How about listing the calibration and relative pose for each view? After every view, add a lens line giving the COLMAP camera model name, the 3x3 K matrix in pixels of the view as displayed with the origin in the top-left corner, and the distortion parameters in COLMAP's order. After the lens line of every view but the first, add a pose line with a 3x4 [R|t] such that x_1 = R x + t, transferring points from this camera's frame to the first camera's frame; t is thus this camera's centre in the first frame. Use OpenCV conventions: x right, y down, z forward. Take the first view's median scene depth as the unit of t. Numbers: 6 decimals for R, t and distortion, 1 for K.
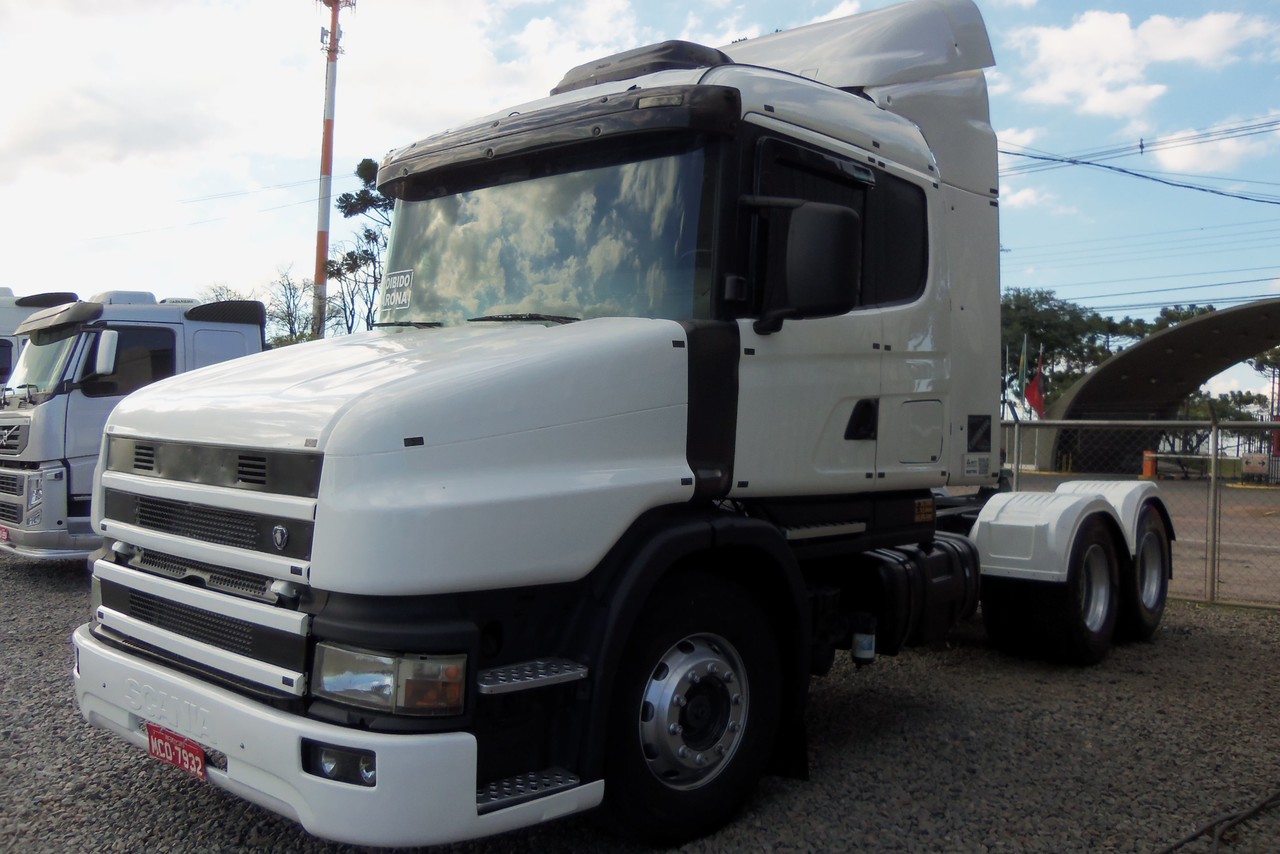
lens RADIAL K [[1070.6, 0, 640.0], [0, 1070.6, 427.0], [0, 0, 1]] dist [-0.000104, -0.002328]
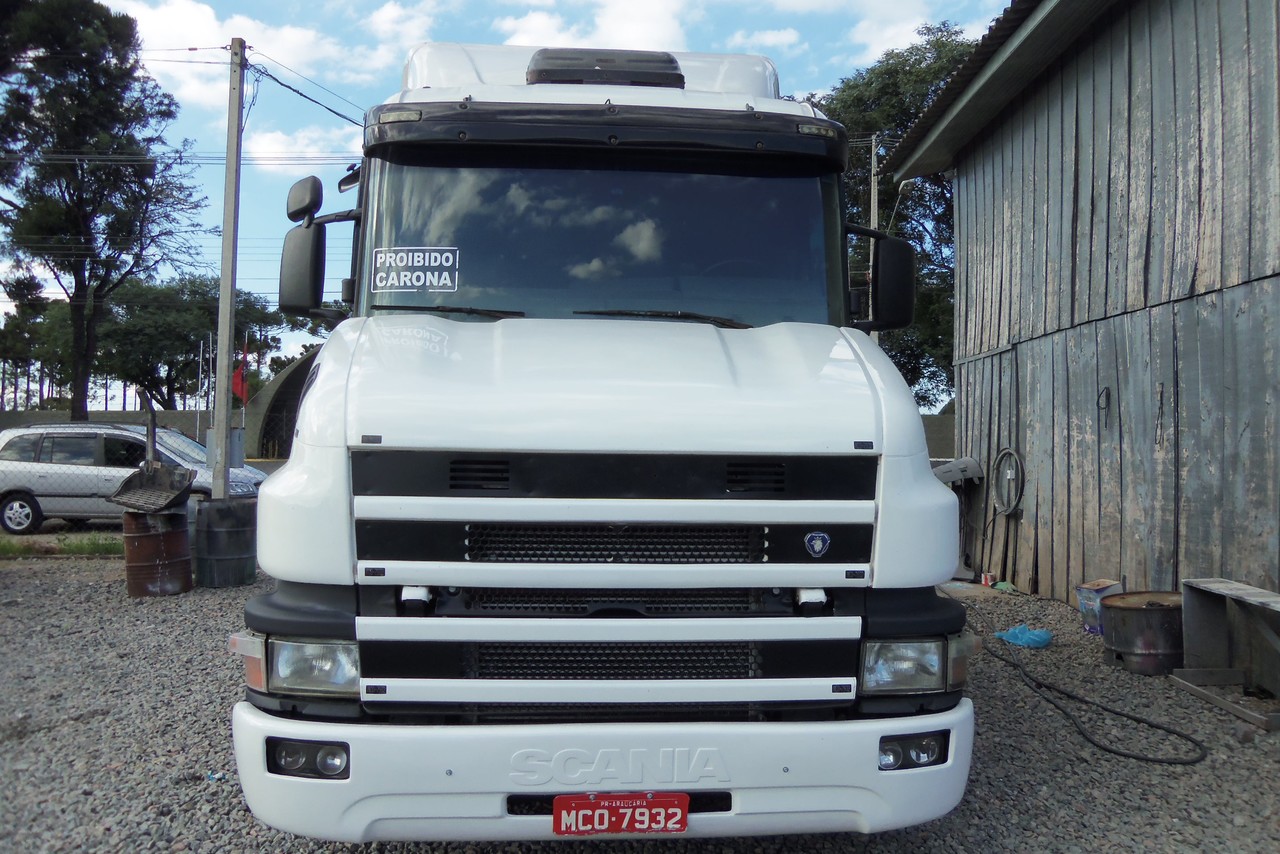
lens RADIAL K [[1070.6, 0, 640.0], [0, 1070.6, 427.0], [0, 0, 1]] dist [-0.000104, -0.002328]
pose [[0.700550, -0.022810, 0.713239, -1.157222], [0.013925, 0.999736, 0.018296, -0.023648], [-0.713468, -0.002885, 0.700682, 0.442162]]
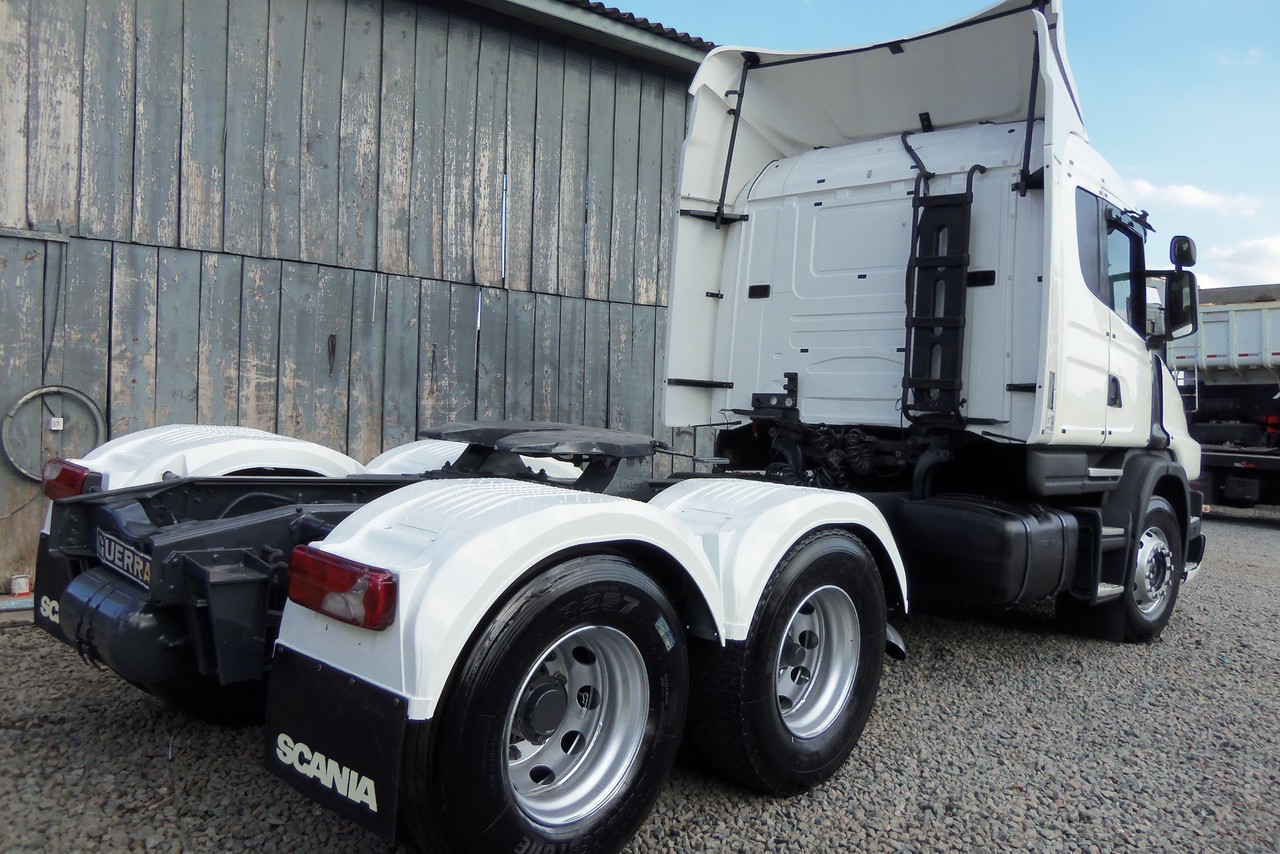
lens RADIAL K [[1070.6, 0, 640.0], [0, 1070.6, 427.0], [0, 0, 1]] dist [-0.000104, -0.002328]
pose [[-0.997106, -0.075445, 0.009404, 0.549351], [-0.075246, 0.996966, 0.019939, 0.055771], [-0.010880, 0.019173, -0.999757, 3.843116]]
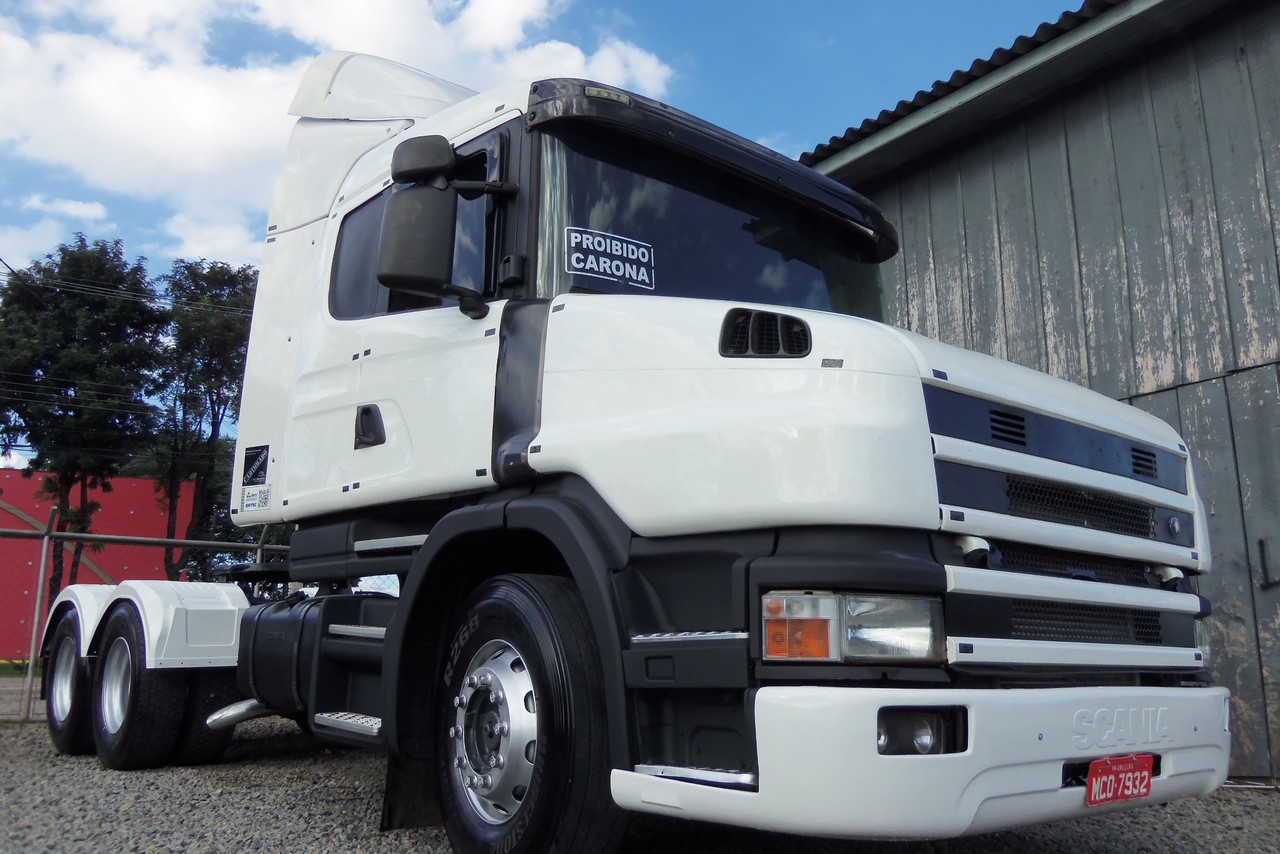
lens RADIAL K [[1093.7, 0, 640.0], [0, 1093.7, 427.0], [0, 0, 1]] dist [0.004971, 0.002954]
pose [[0.121958, 0.180585, 0.975969, -1.558309], [-0.006260, 0.983429, -0.181183, 0.212740], [-0.992516, 0.015988, 0.121068, 1.434746]]
